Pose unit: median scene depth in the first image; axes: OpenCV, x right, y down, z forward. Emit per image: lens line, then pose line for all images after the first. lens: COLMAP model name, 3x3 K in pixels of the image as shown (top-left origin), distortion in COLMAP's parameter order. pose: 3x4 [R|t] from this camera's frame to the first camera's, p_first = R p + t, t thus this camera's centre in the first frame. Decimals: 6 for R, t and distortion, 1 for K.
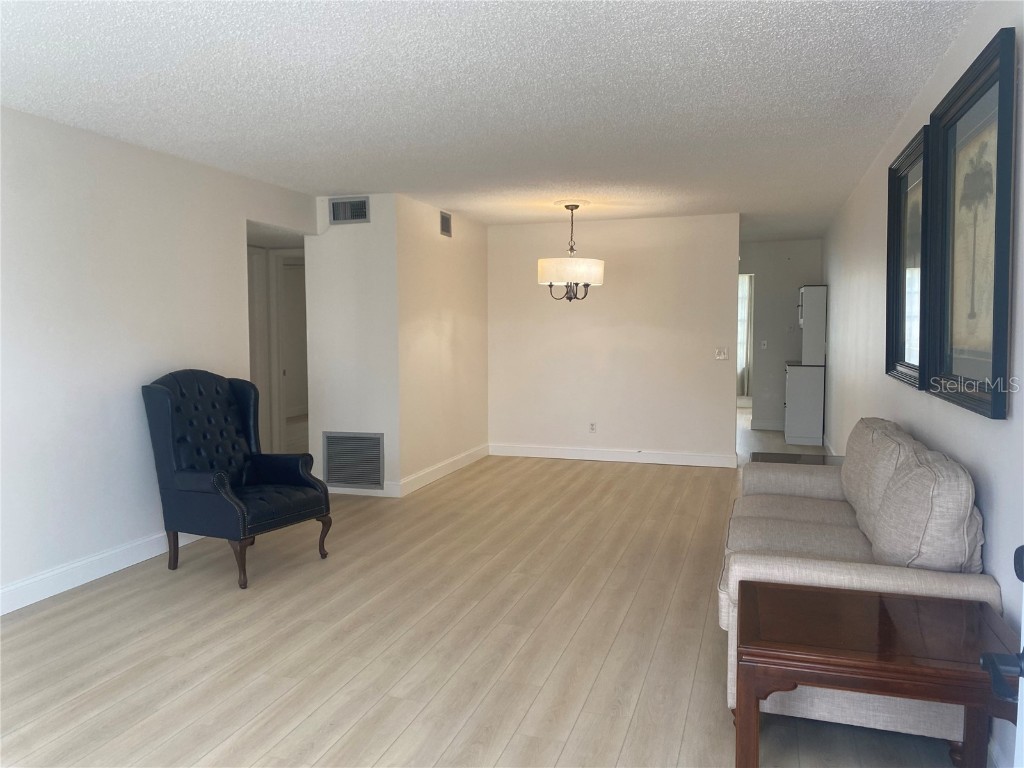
lens RADIAL K [[778.7, 0, 513.4], [0, 778.7, 381.1], [0, 0, 1]] dist [0.057222, -0.070408]
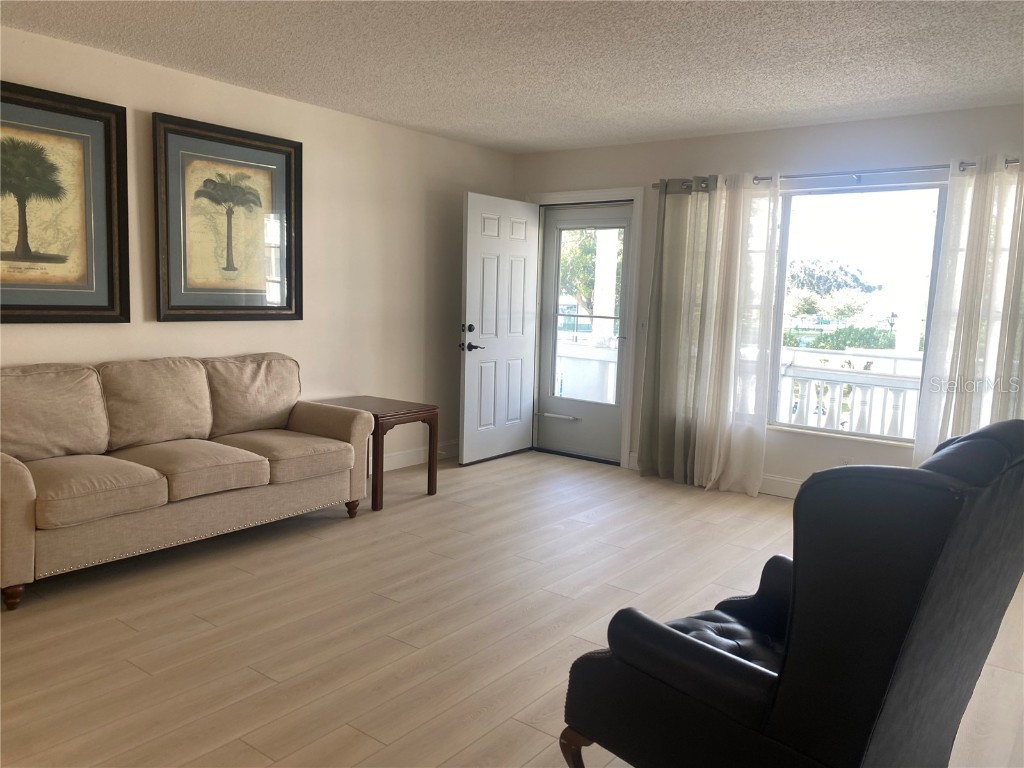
lens RADIAL K [[778.7, 0, 512.9], [0, 778.7, 390.2], [0, 0, 1]] dist [0.057222, -0.070408]
pose [[-0.938366, -0.075739, 0.337243, -0.398036], [-0.010159, 0.981319, 0.192120, -0.105529], [-0.345493, 0.176853, -0.921606, 1.608327]]
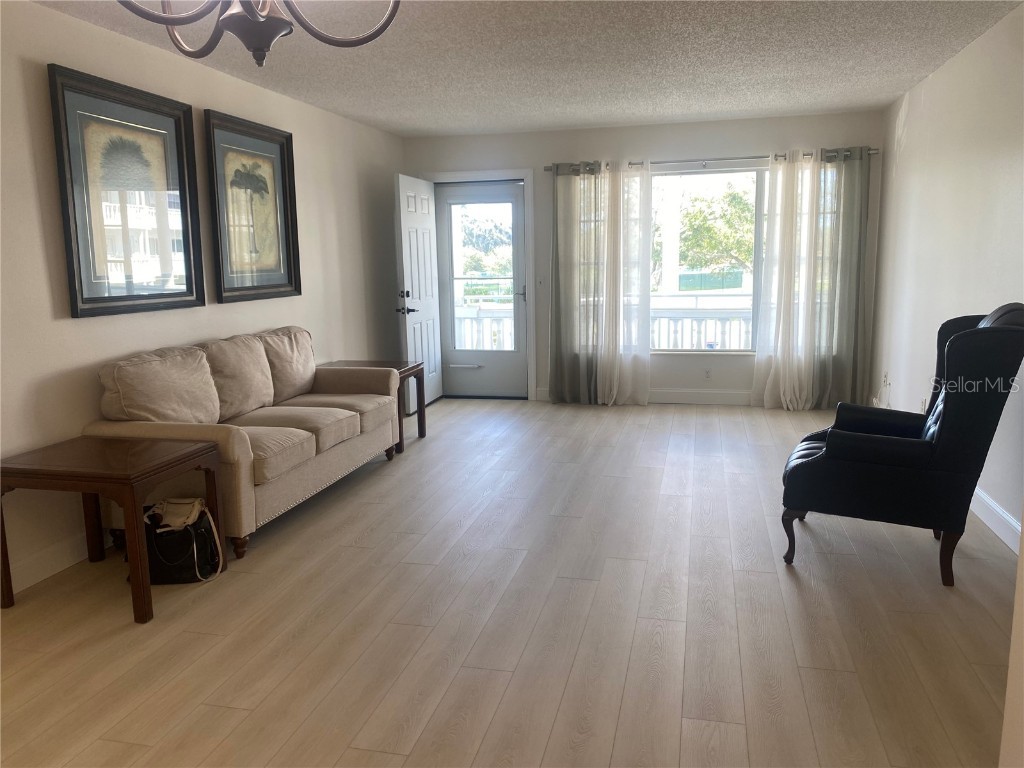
lens RADIAL K [[778.7, 0, 514.9], [0, 778.7, 382.8], [0, 0, 1]] dist [0.057222, -0.070408]
pose [[-0.997376, 0.027640, -0.066917, 0.053729], [0.011670, 0.973546, 0.228193, -0.131100], [0.071454, 0.226813, -0.971314, 1.940710]]
